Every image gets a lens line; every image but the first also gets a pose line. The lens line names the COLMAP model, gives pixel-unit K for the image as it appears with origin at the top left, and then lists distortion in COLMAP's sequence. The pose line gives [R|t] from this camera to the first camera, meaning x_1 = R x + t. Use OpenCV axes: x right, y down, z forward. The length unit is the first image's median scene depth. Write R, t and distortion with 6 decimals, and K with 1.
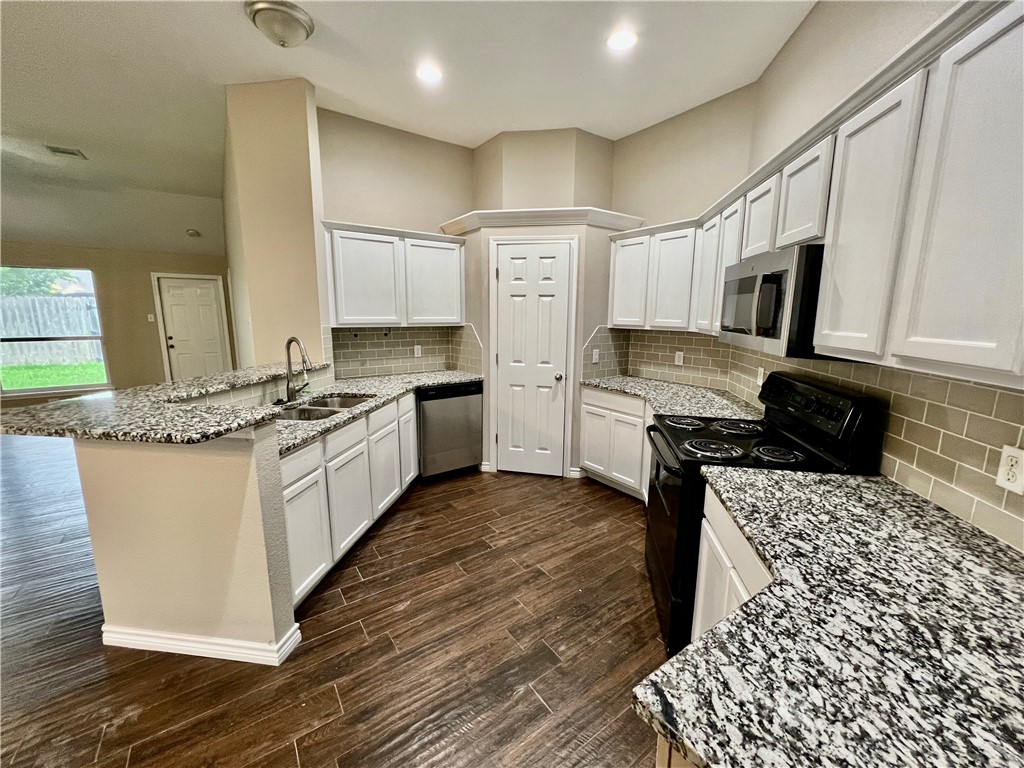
lens RADIAL K [[410.5, 0, 514.1], [0, 410.5, 380.9], [0, 0, 1]] dist [0.000287, 0.000193]
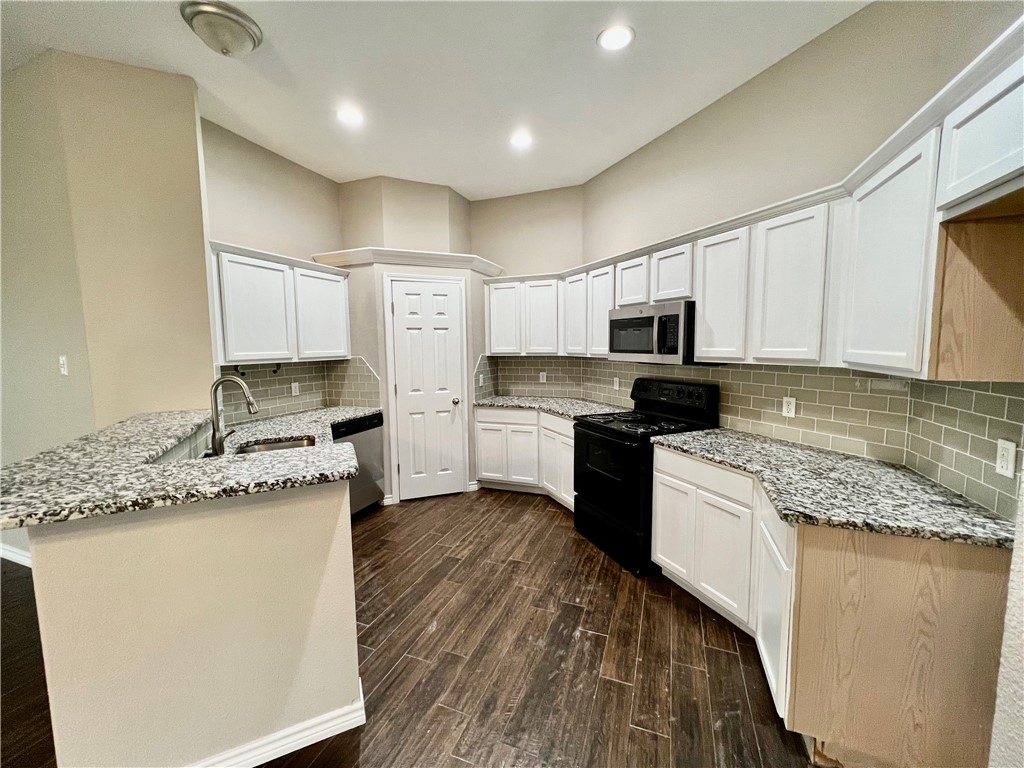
lens RADIAL K [[410.5, 0, 512.7], [0, 410.5, 381.6], [0, 0, 1]] dist [0.000287, 0.000193]
pose [[0.832783, -0.068162, 0.549387, -0.376592], [0.110416, 0.992903, -0.044185, 0.004170], [-0.542476, 0.097457, 0.834399, -0.014462]]
